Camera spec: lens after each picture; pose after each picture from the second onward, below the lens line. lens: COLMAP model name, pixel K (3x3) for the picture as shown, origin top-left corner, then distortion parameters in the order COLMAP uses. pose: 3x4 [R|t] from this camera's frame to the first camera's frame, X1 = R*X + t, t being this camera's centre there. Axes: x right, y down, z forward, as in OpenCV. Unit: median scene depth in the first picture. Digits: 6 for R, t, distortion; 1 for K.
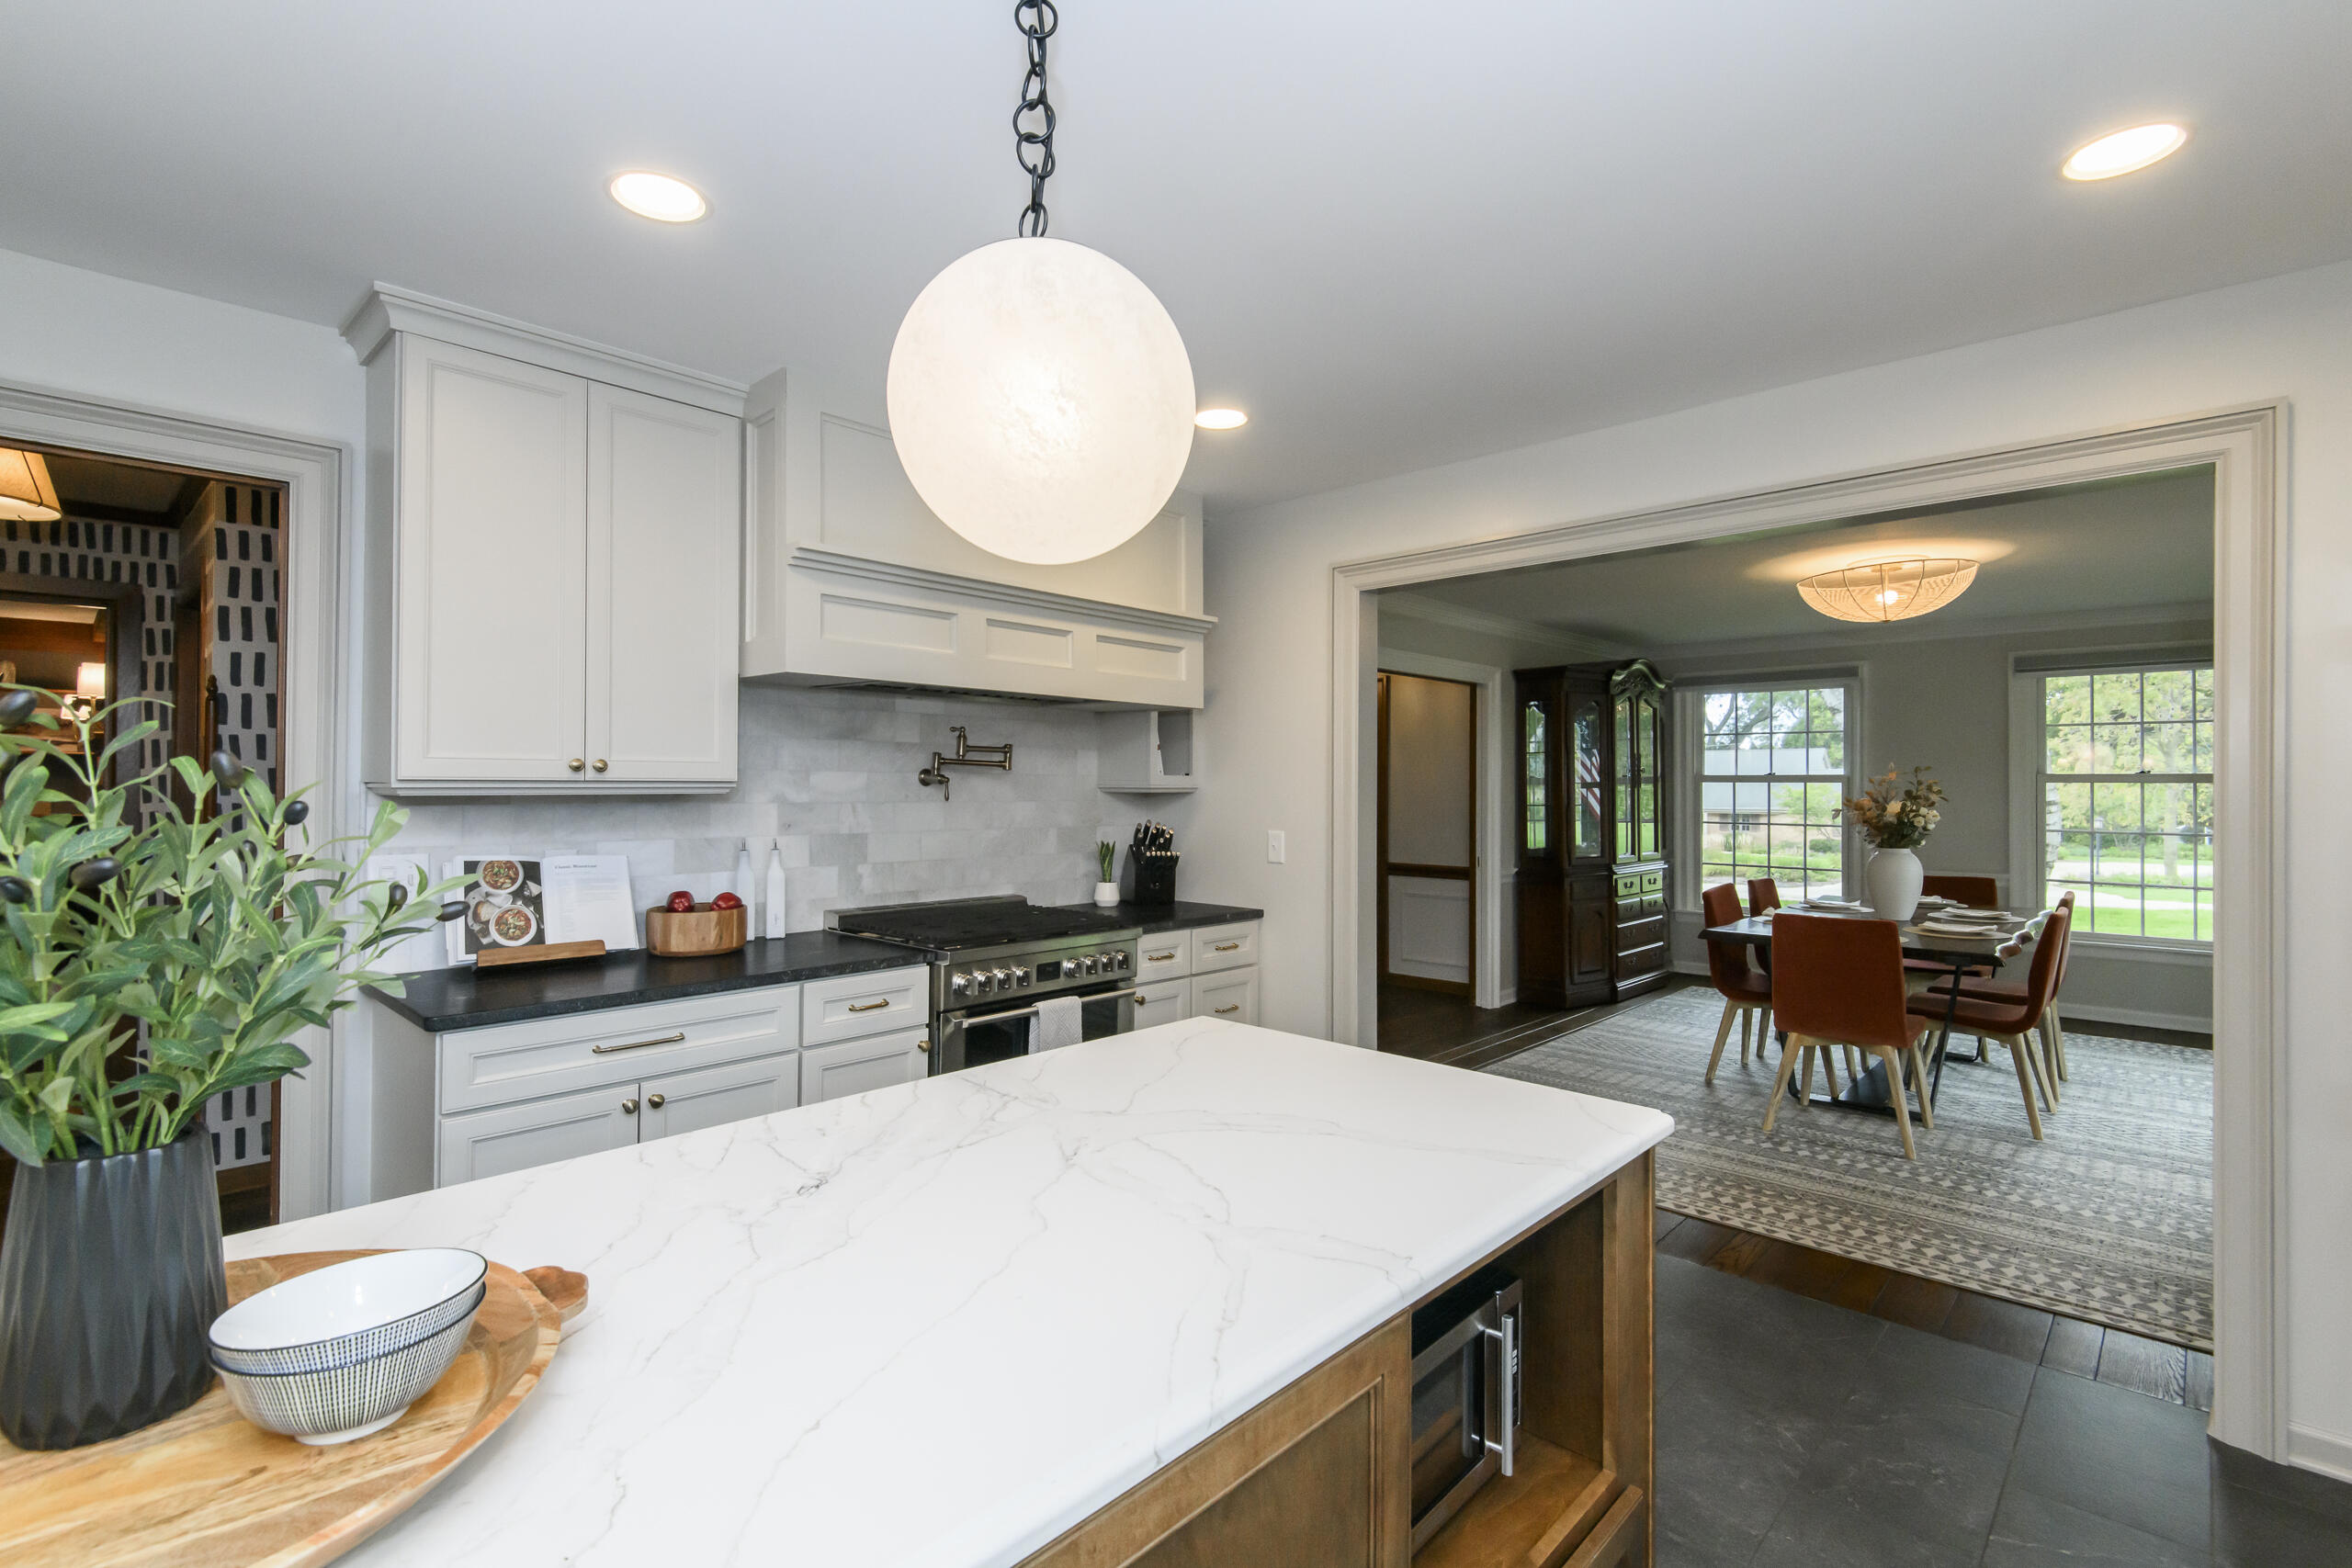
lens RADIAL K [[1075.9, 0, 1192.8], [0, 1075.9, 774.6], [0, 0, 1]] dist [0.015944, -0.007625]
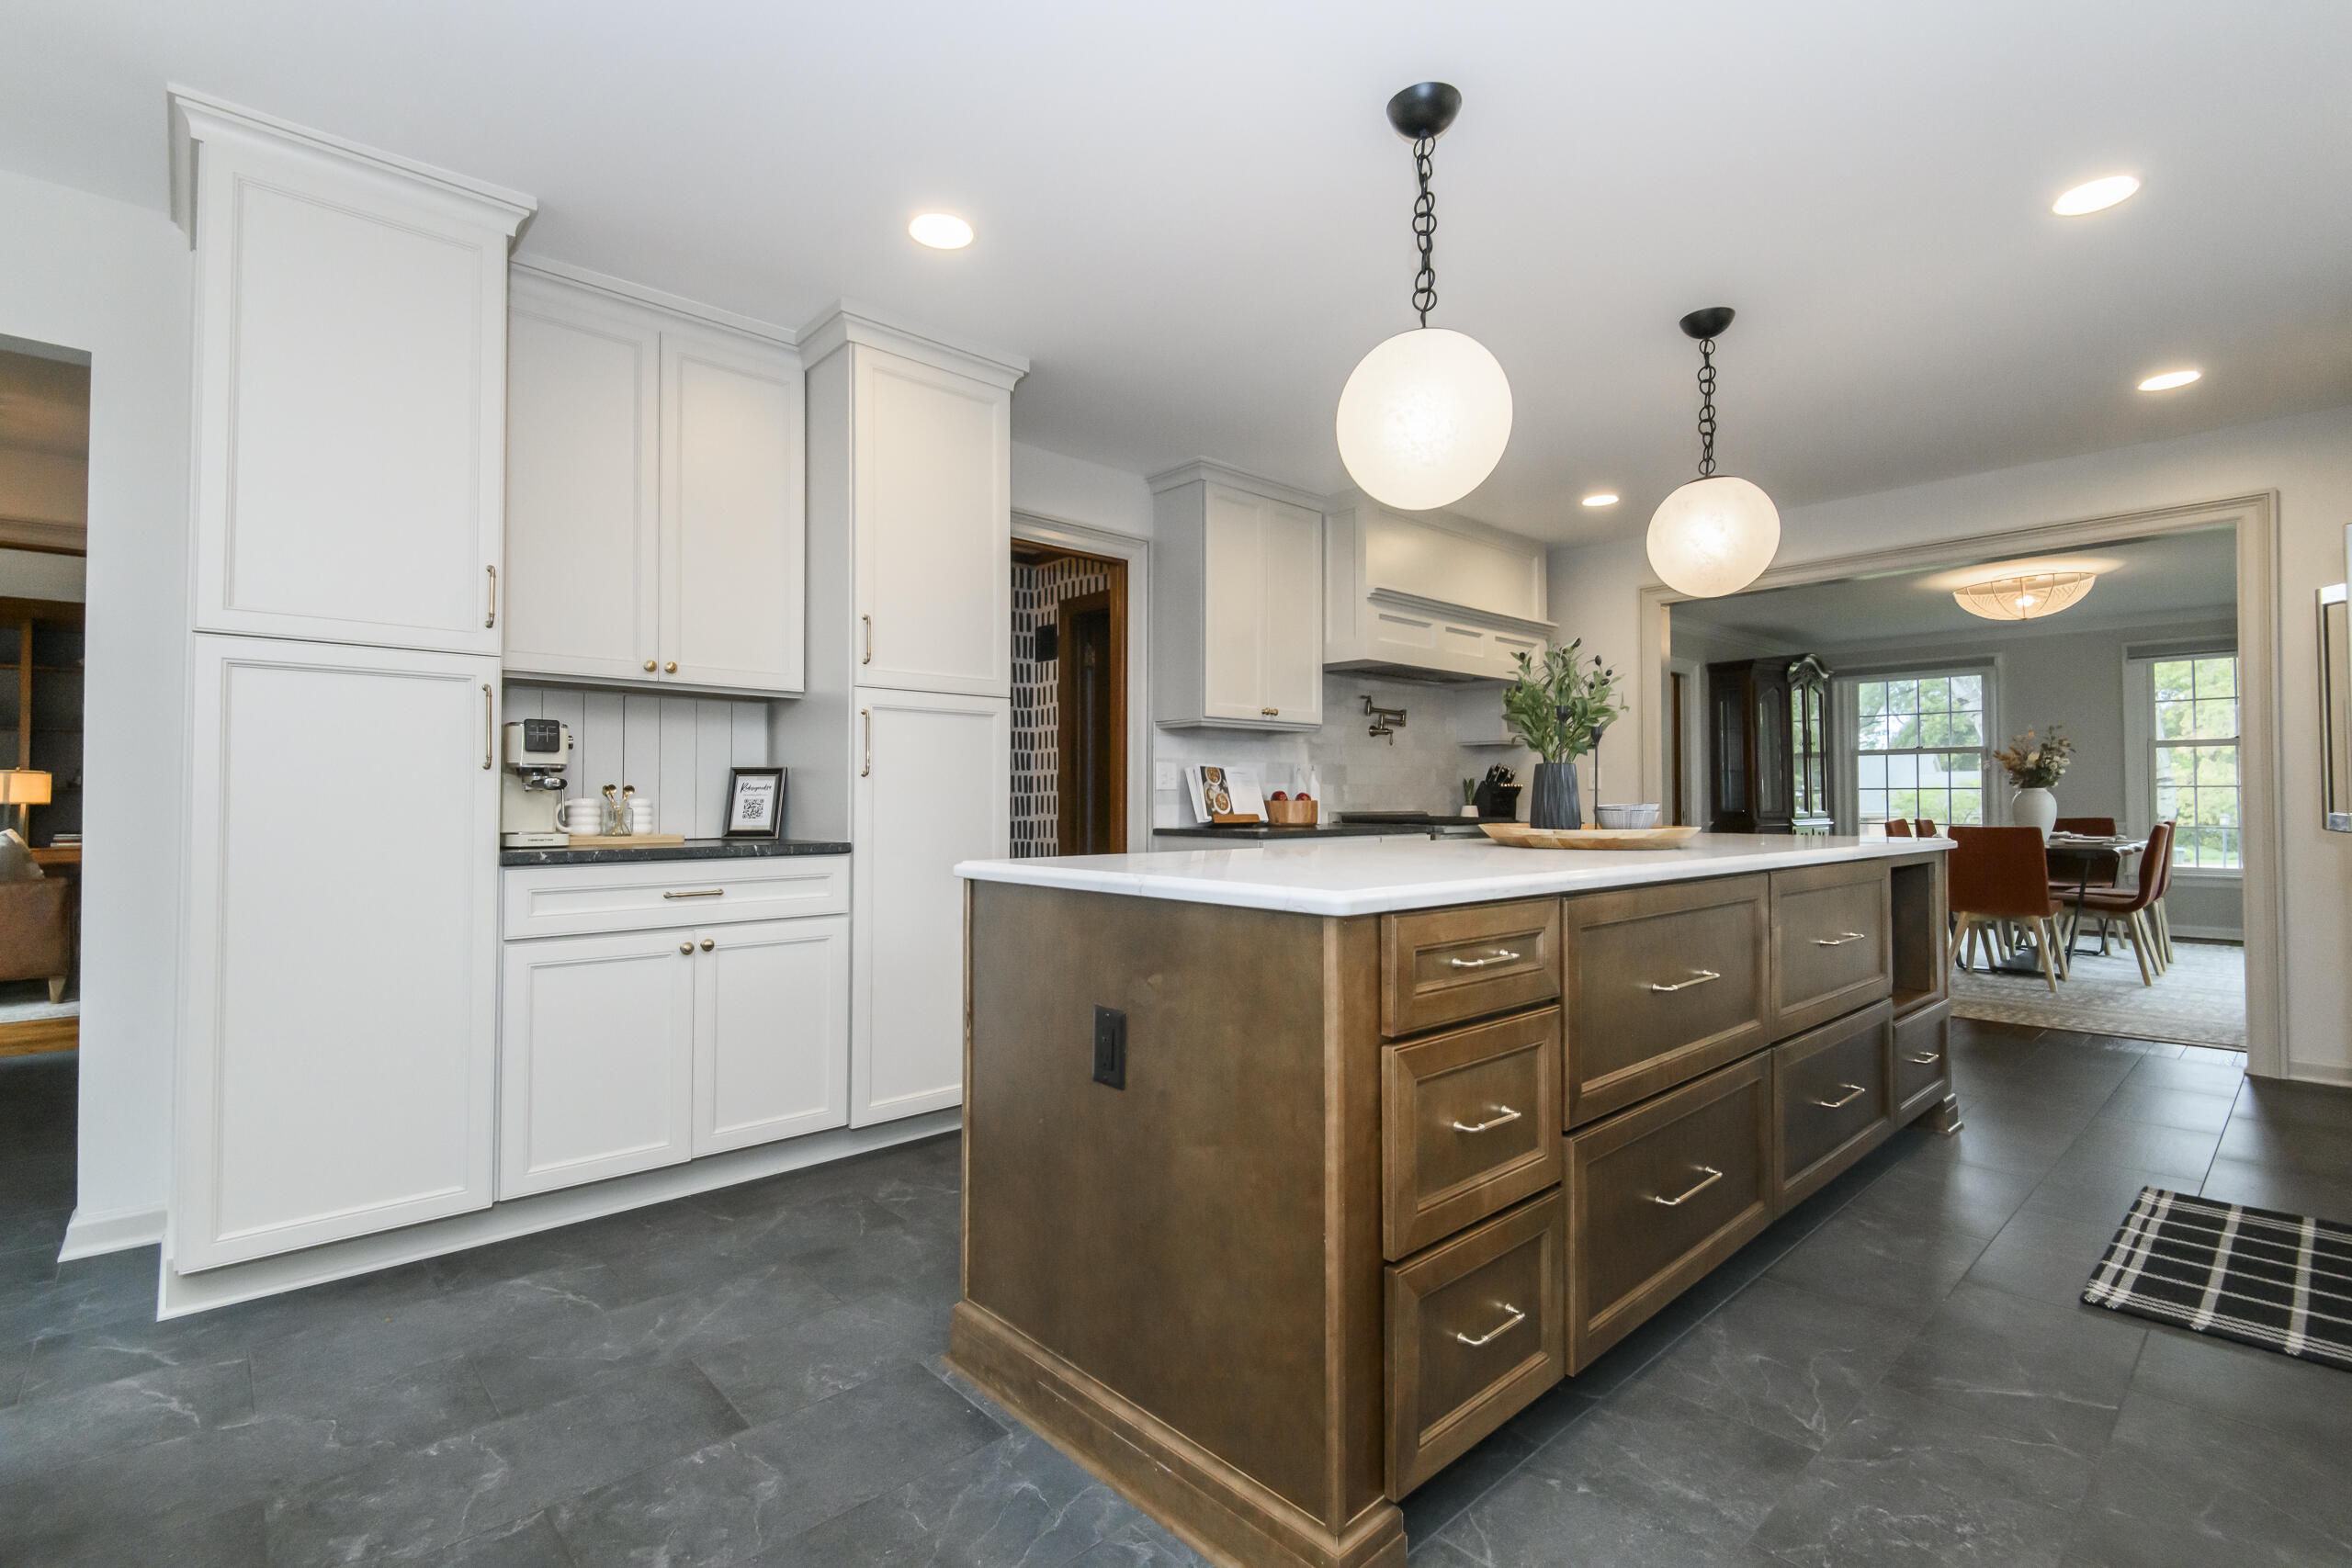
lens RADIAL K [[1075.9, 0, 1185.5], [0, 1075.9, 777.0], [0, 0, 1]] dist [0.015944, -0.007625]
pose [[0.997384, -0.007142, -0.071925, -0.363252], [0.006274, 0.999905, -0.012289, 0.076957], [0.072006, 0.011805, 0.997334, -0.497326]]
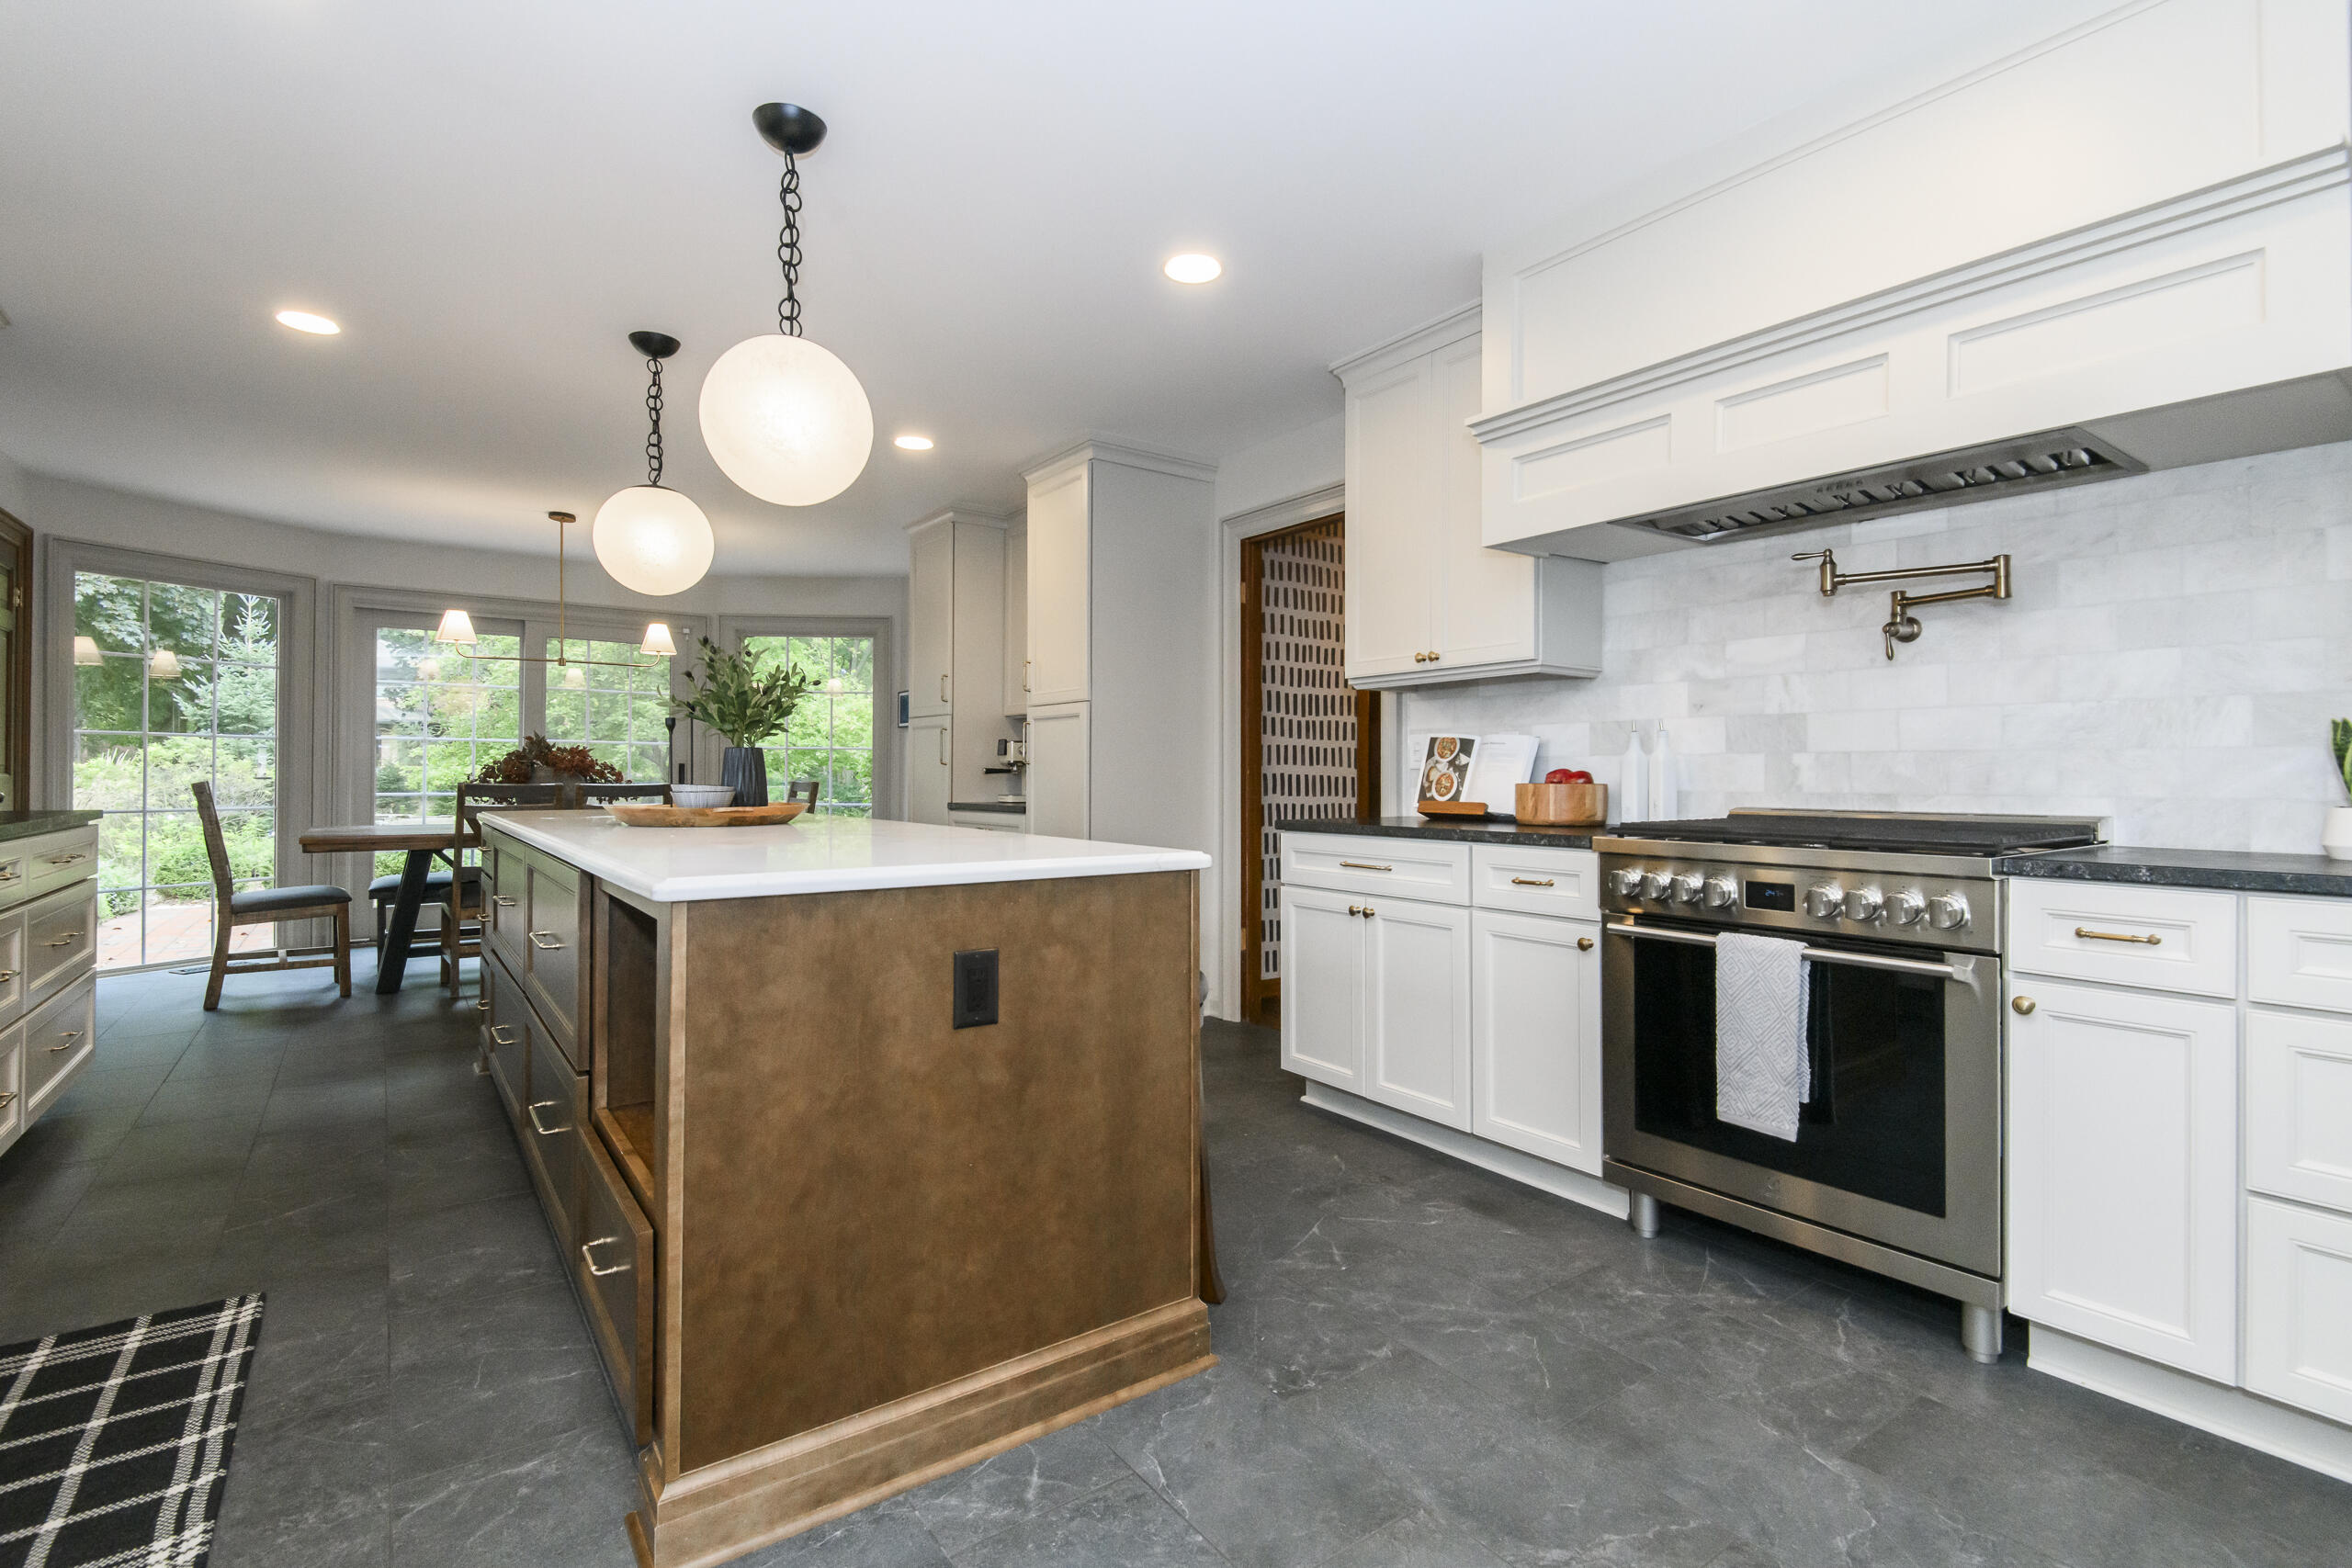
lens RADIAL K [[1075.9, 0, 1180.4], [0, 1075.9, 775.4], [0, 0, 1]] dist [0.015944, -0.007625]
pose [[-0.196799, -0.009547, -0.980397, 0.464577], [0.003413, 0.999940, -0.010423, 0.090397], [0.980438, -0.005398, -0.196755, 0.611718]]
